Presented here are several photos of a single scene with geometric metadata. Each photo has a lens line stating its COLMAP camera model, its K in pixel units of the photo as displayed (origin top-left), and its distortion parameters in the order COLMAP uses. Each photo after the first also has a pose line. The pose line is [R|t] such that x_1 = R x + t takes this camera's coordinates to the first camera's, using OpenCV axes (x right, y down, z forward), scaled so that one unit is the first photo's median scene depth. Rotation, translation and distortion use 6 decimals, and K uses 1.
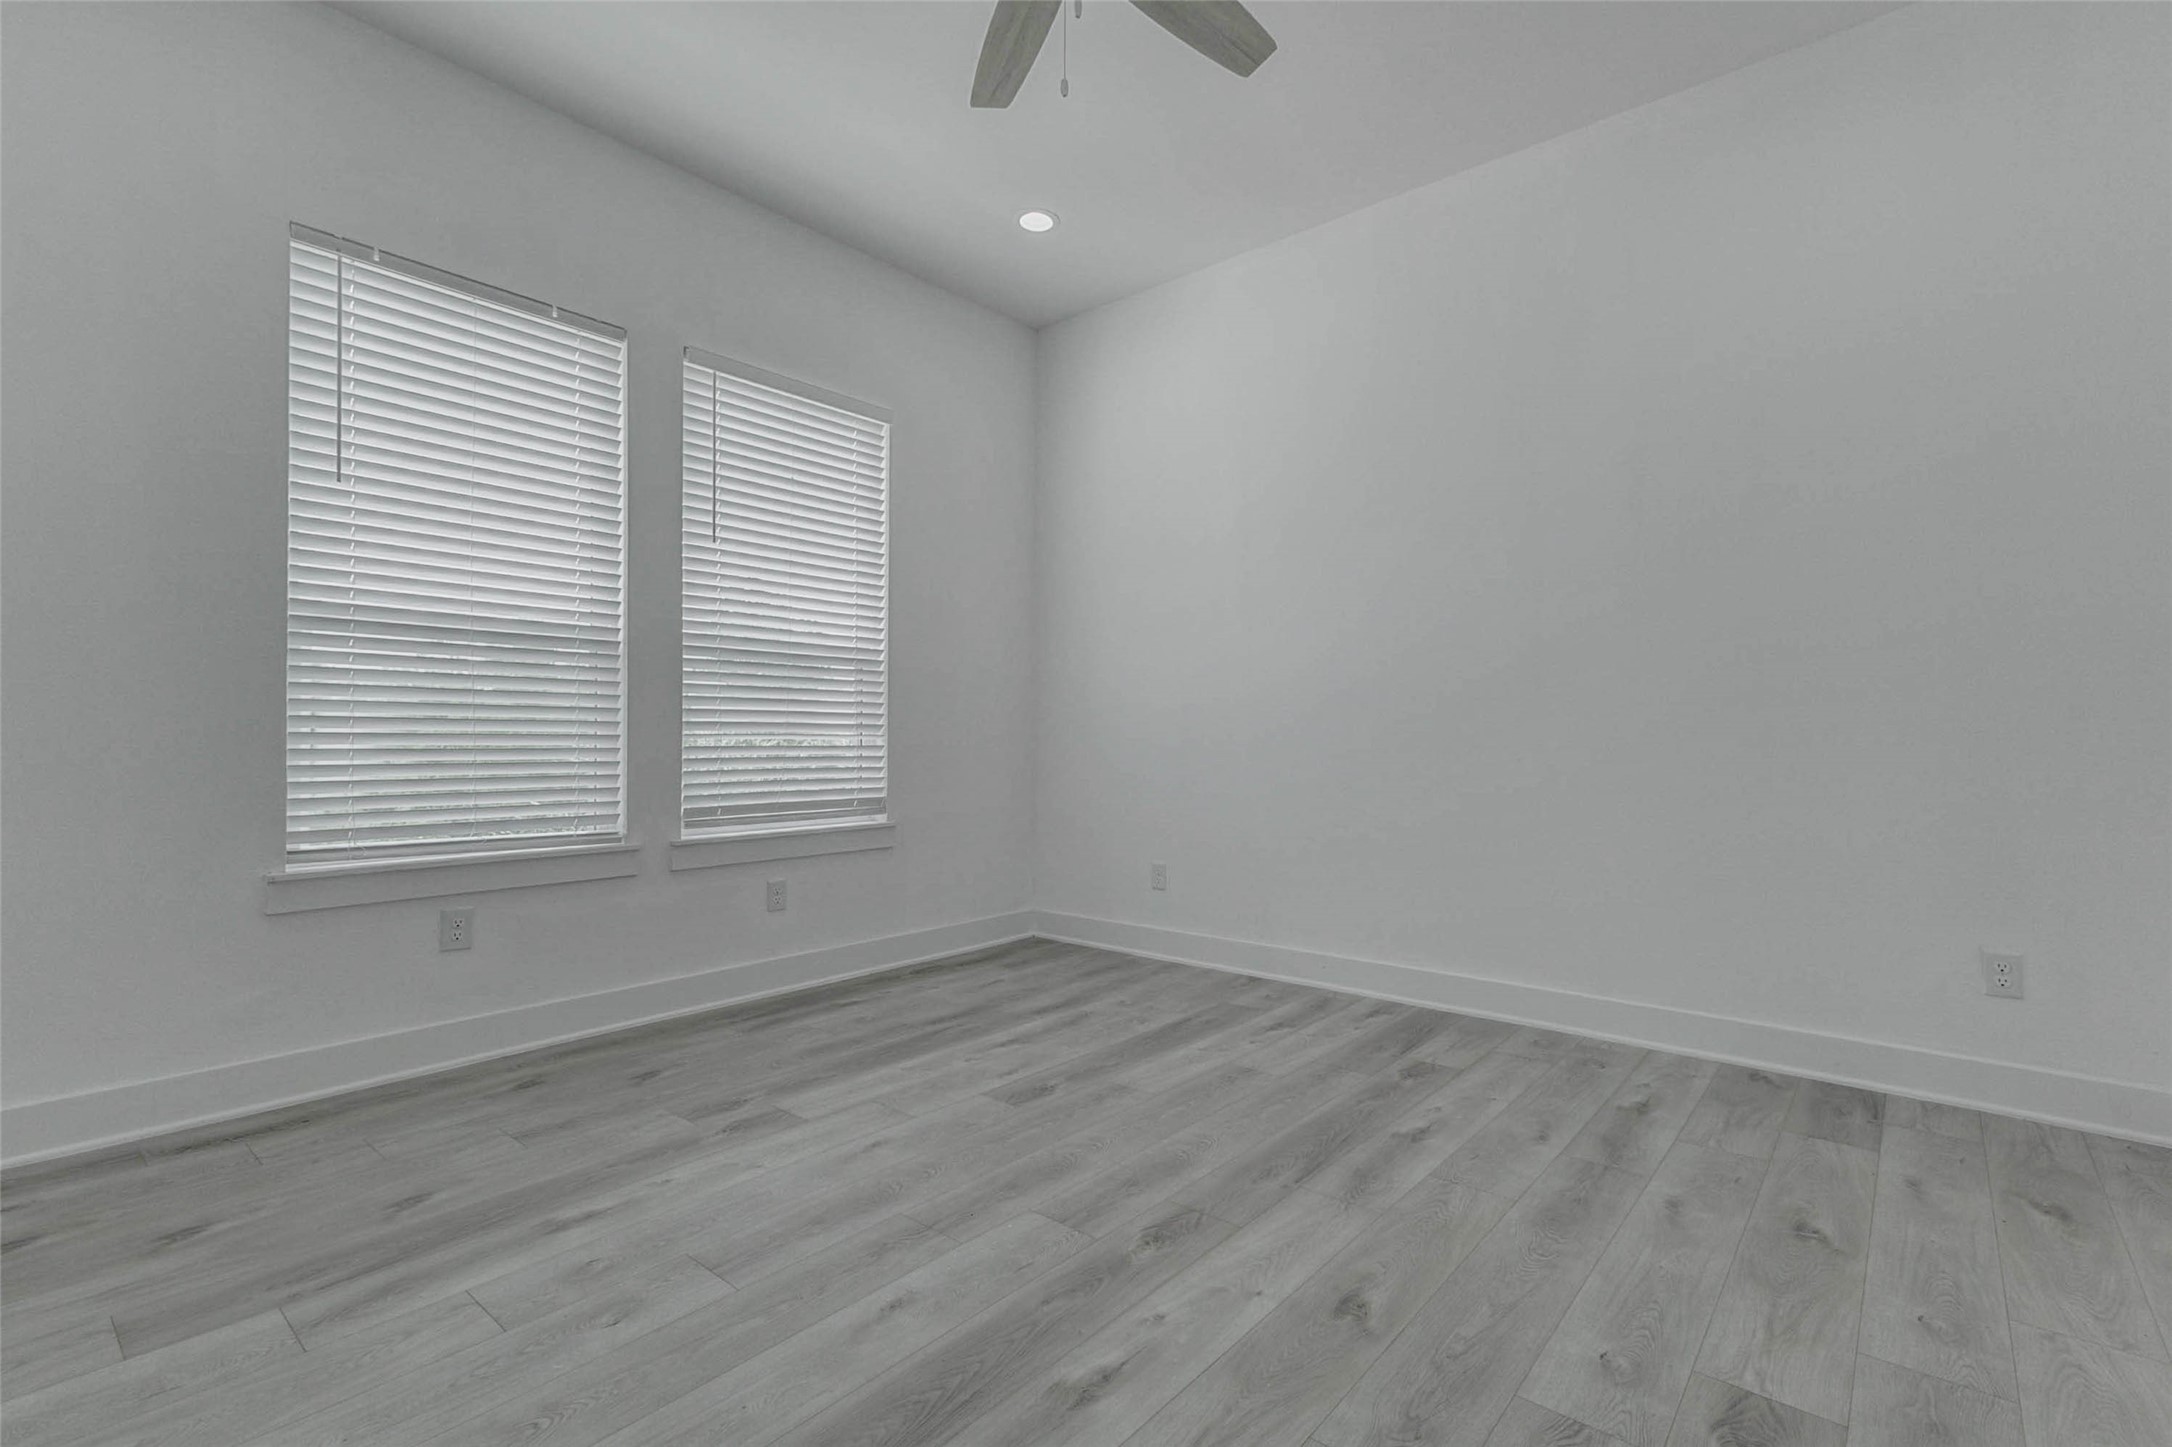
lens RADIAL K [[958.1, 0, 1143.0], [0, 958.1, 733.9], [0, 0, 1]] dist [0.010919, -0.000088]
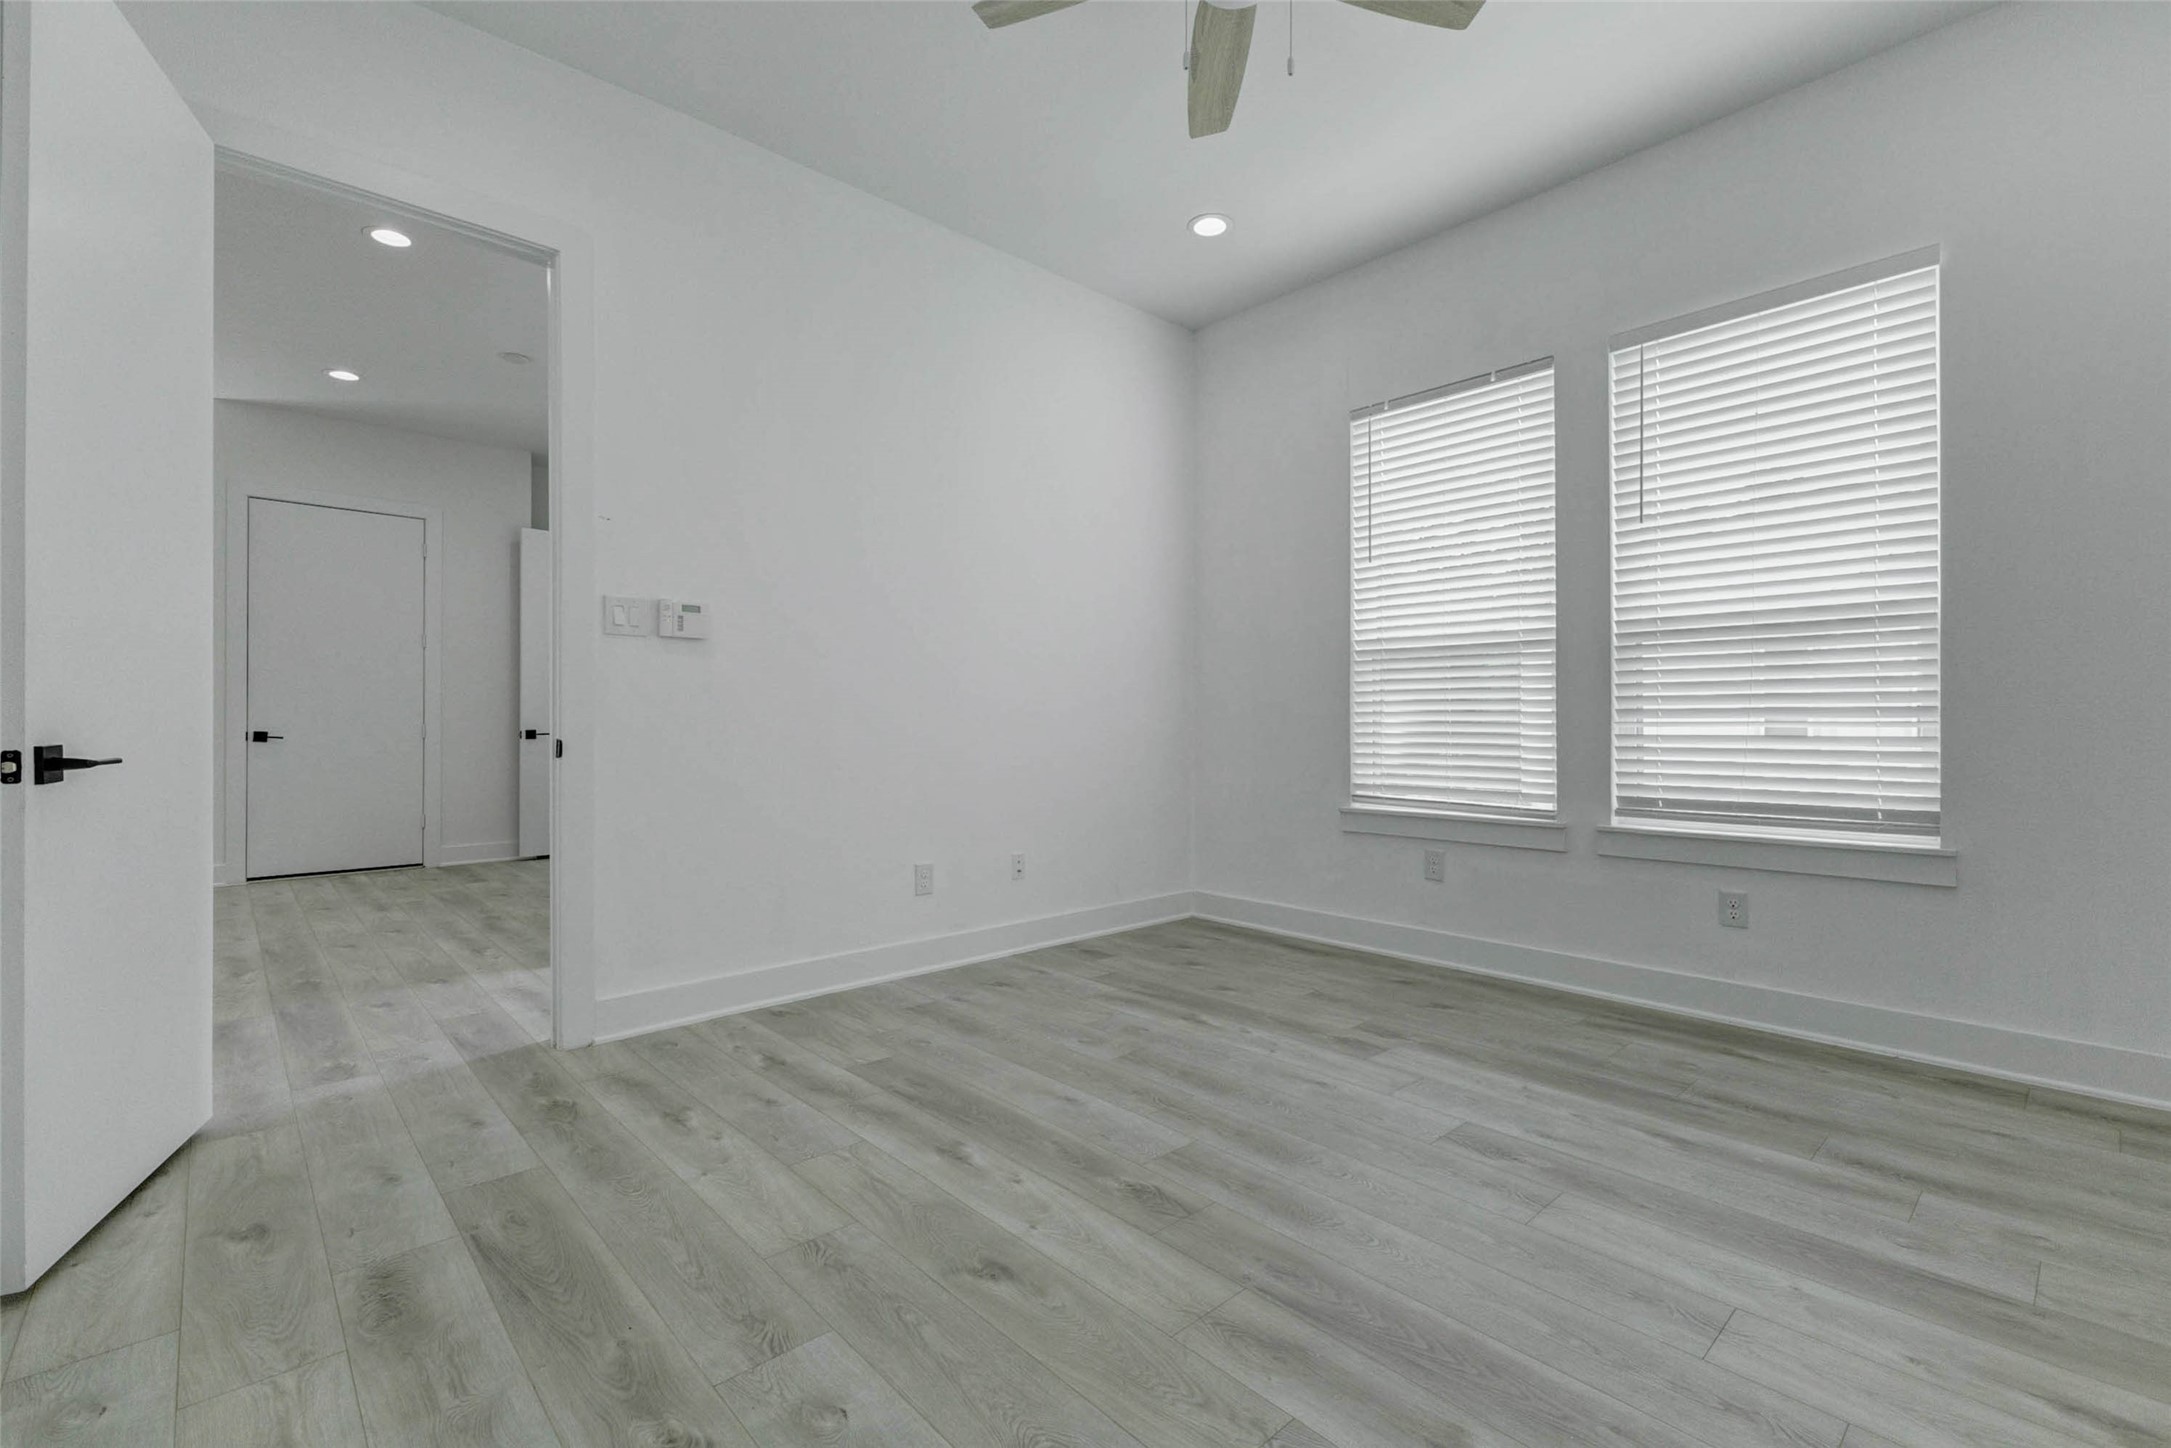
lens RADIAL K [[940.5, 0, 1090.4], [0, 940.5, 725.3], [0, 0, 1]] dist [0.008478, -0.000802]
pose [[-0.140226, 0.000365, -0.990119, 0.686264], [0.004856, 0.999988, -0.000319, 0.001898], [0.990108, -0.004853, -0.140227, 0.705285]]
